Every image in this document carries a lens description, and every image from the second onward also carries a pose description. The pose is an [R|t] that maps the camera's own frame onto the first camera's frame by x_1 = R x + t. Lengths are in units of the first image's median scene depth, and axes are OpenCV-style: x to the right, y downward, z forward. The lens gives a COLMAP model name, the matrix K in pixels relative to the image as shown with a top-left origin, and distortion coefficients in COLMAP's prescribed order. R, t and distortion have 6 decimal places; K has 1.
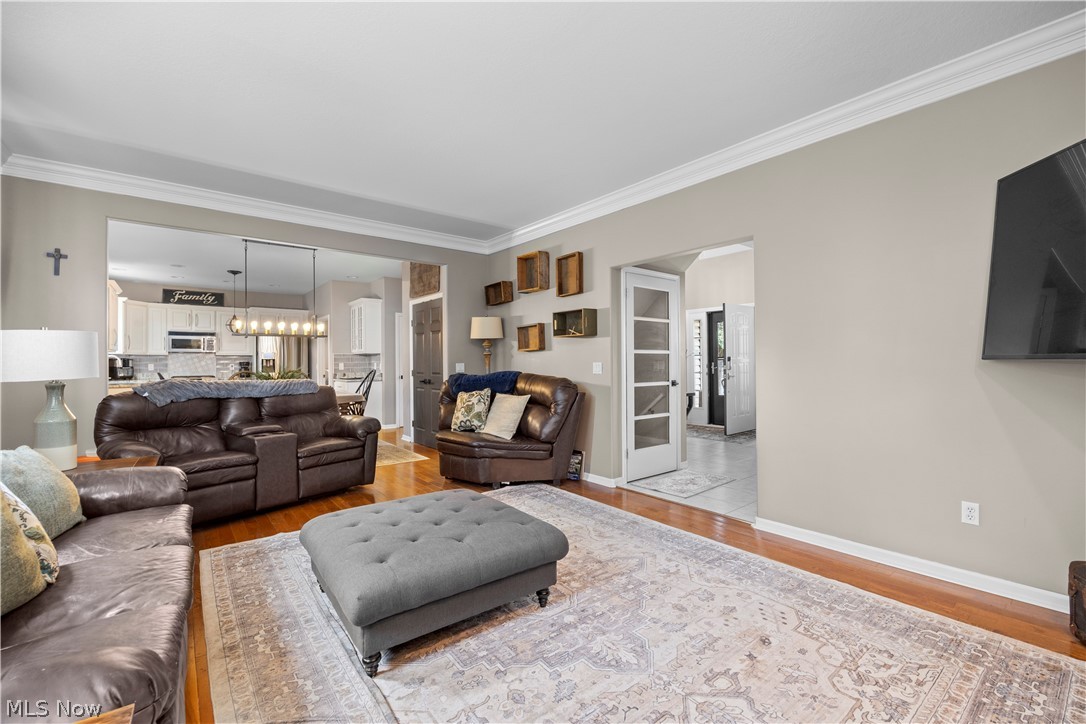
lens RADIAL K [[447.9, 0, 540.1], [0, 447.9, 357.1], [0, 0, 1]] dist [-0.008720, -0.000527]
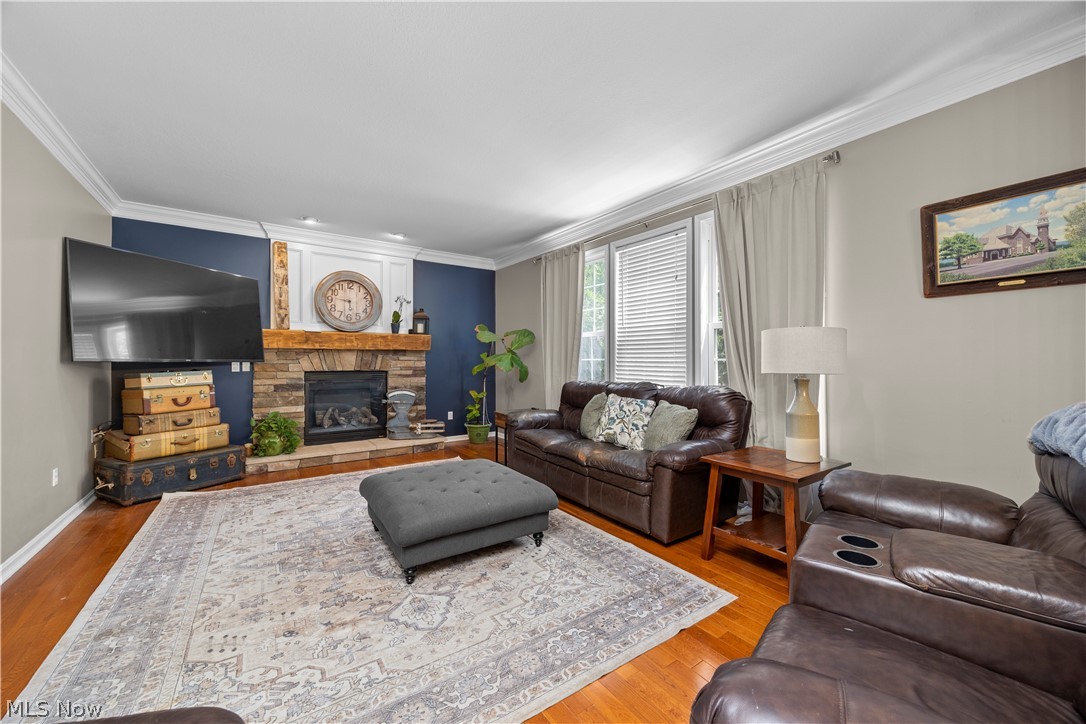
lens RADIAL K [[414.8, 0, 547.1], [0, 414.8, 358.7], [0, 0, 1]] dist [-0.004329, 0.000062]
pose [[-0.998709, 0.006785, 0.050348, -0.304724], [0.005755, 0.999772, -0.020582, 0.015793], [-0.050476, -0.020265, -0.998520, 1.152591]]
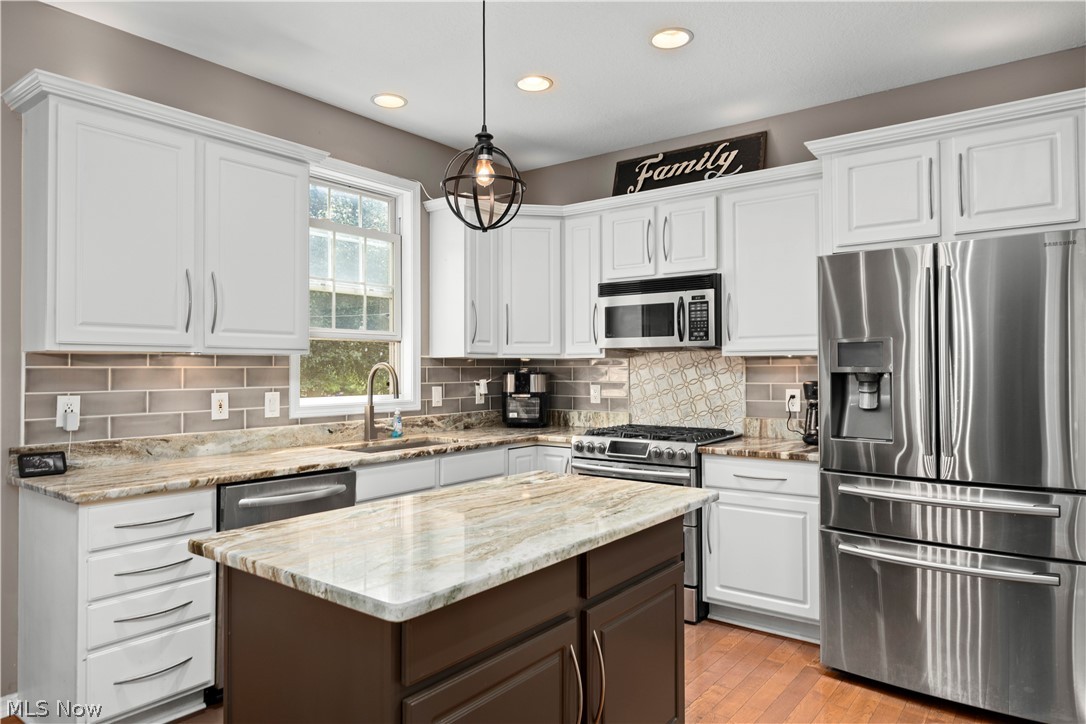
lens RADIAL K [[683.8, 0, 571.0], [0, 683.8, 357.5], [0, 0, 1]] dist [-0.006691, -0.001195]
pose [[0.260342, -0.014847, -0.965402, -0.729967], [0.012242, 0.999852, -0.012076, 0.000150], [0.965439, -0.008675, 0.260485, 1.684928]]
